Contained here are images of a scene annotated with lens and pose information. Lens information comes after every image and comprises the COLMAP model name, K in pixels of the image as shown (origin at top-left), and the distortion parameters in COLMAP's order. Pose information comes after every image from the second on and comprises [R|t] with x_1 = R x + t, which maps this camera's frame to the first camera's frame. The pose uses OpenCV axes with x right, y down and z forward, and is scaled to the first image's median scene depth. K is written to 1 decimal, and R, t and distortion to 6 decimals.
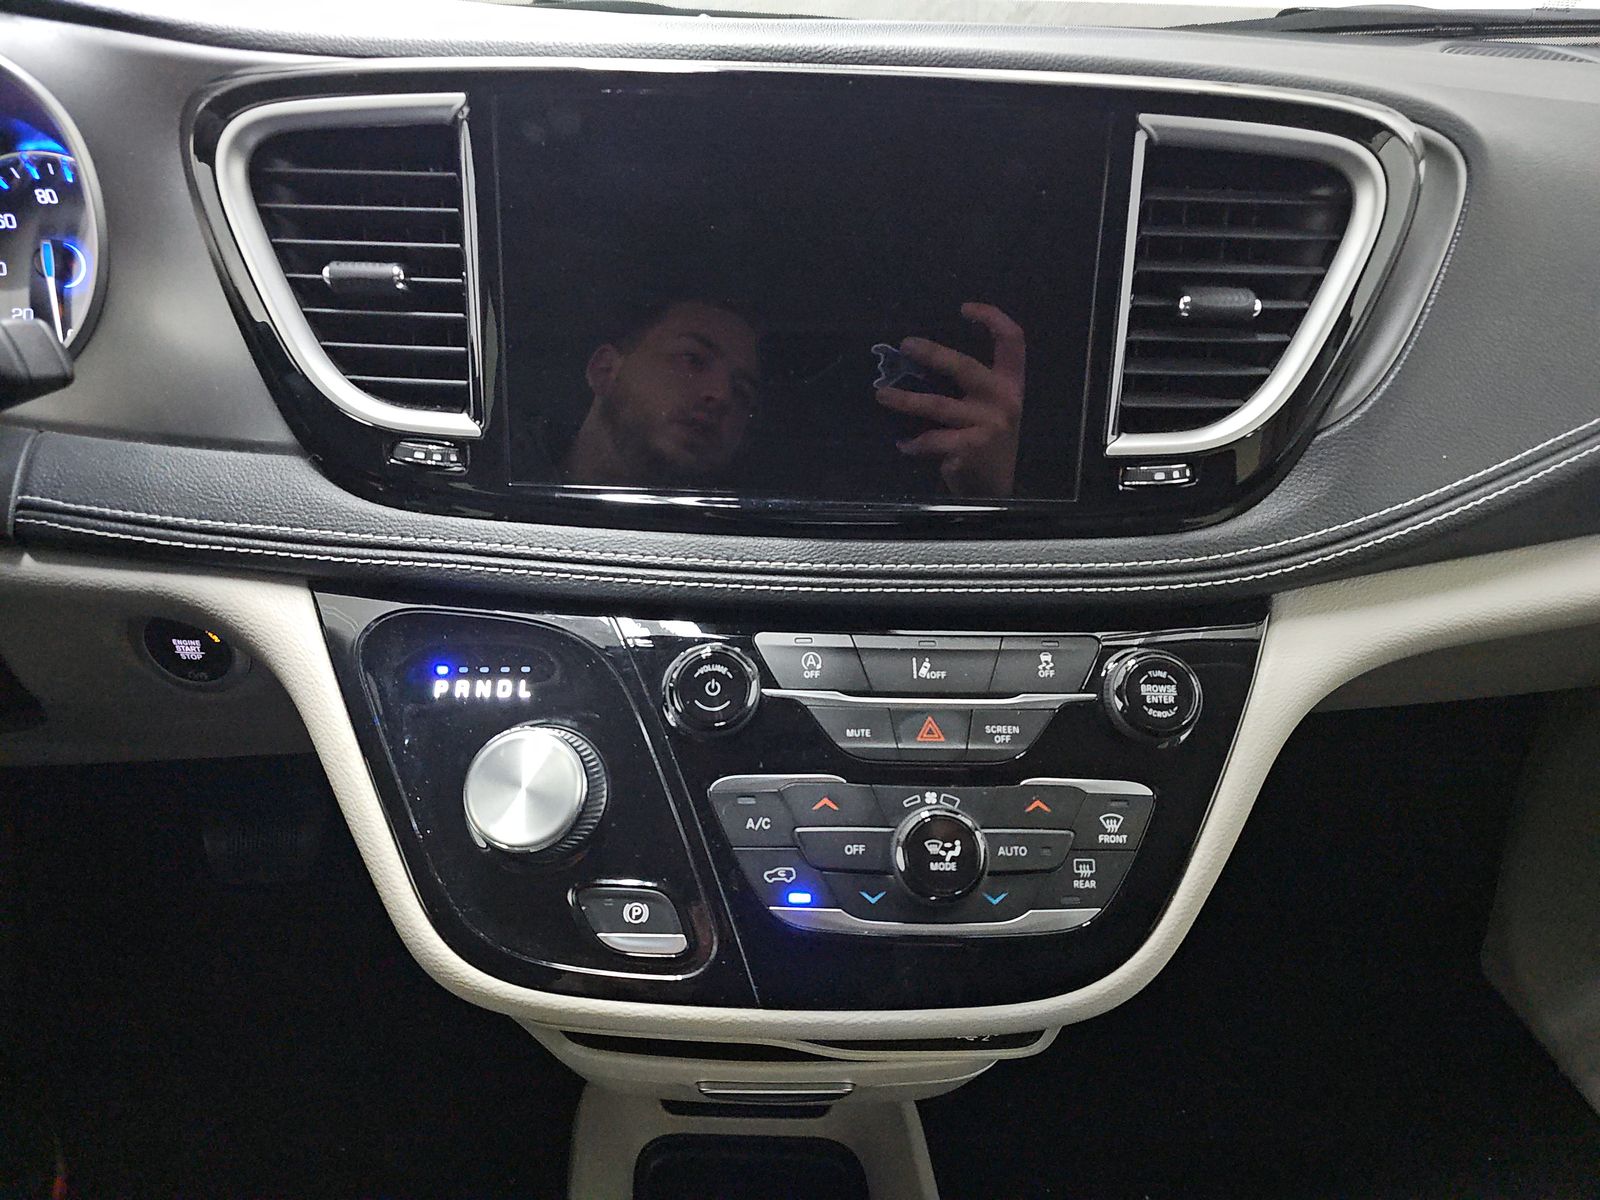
lens RADIAL K [[1056.3, 0, 800.0], [0, 1056.3, 600.0], [0, 0, 1]] dist [0.051268, -0.054024]
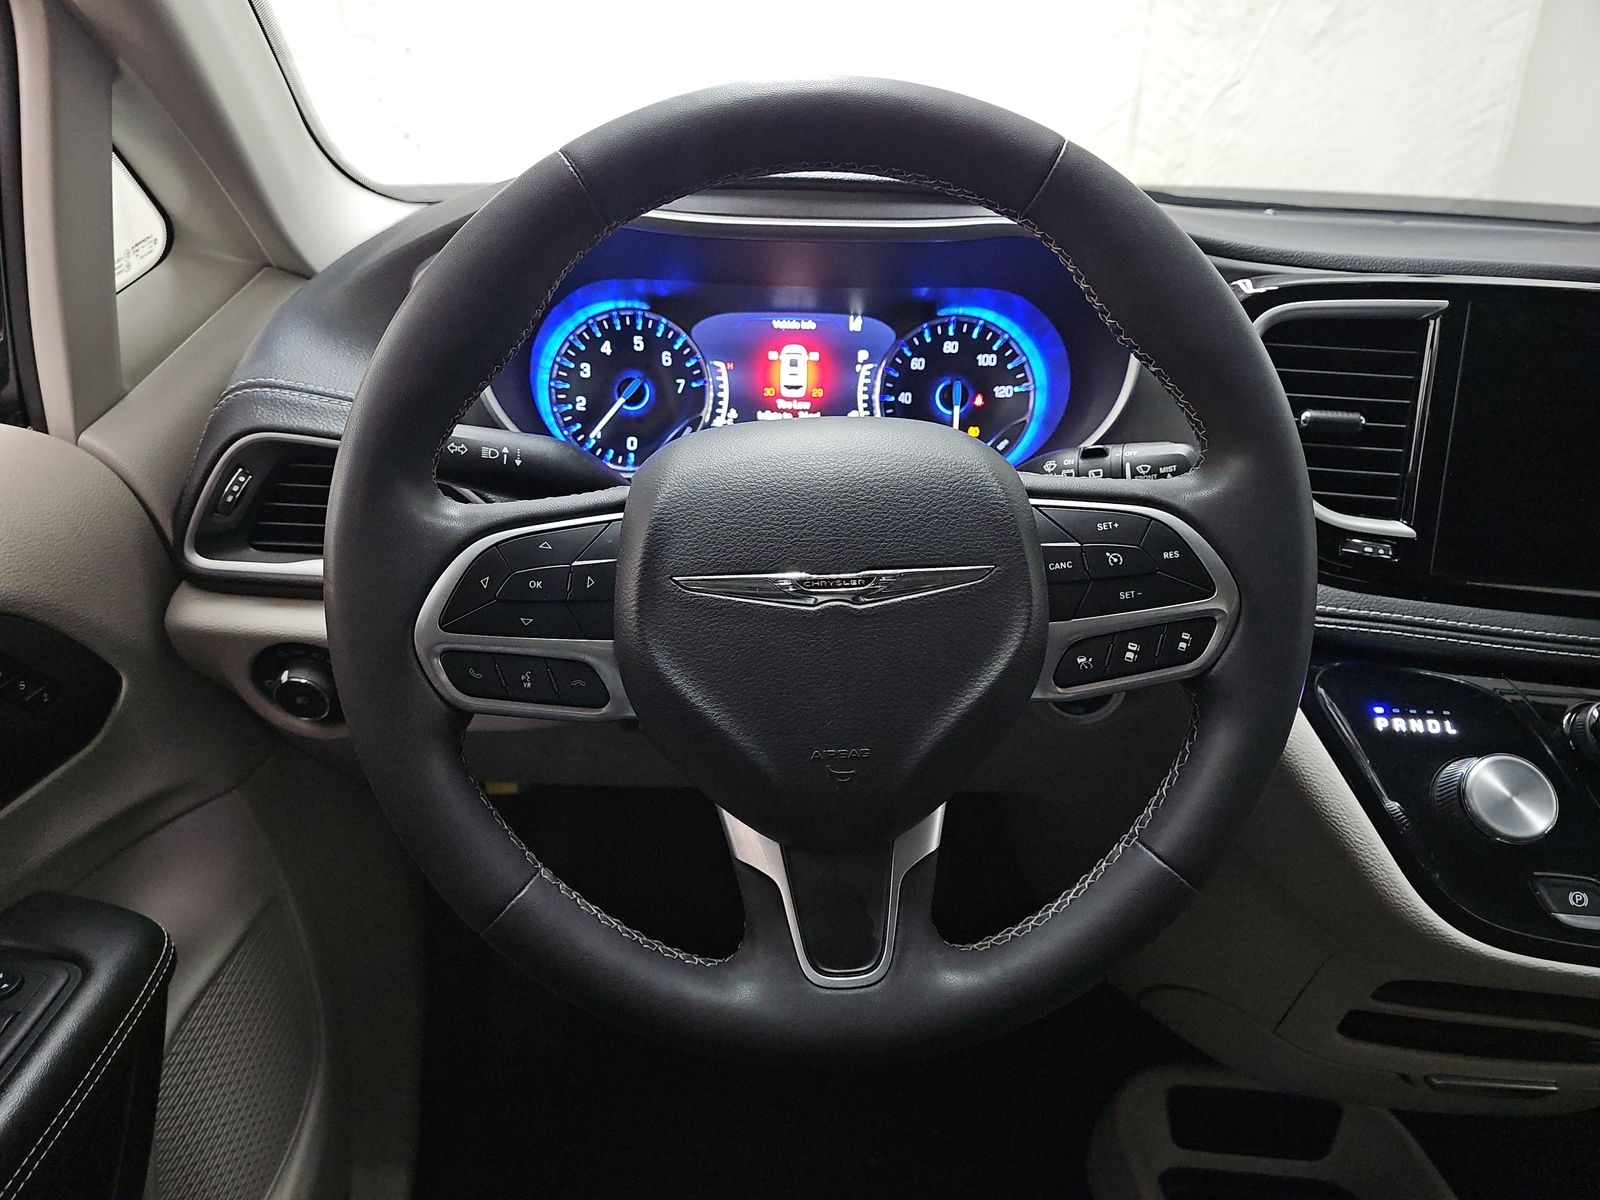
lens RADIAL K [[1056.3, 0, 800.0], [0, 1056.3, 600.0], [0, 0, 1]] dist [0.051268, -0.054024]
pose [[0.998051, 0.042239, -0.045933, -1.013438], [-0.046857, 0.993407, -0.104624, 0.103749], [0.041211, 0.106572, 0.993451, -0.374338]]
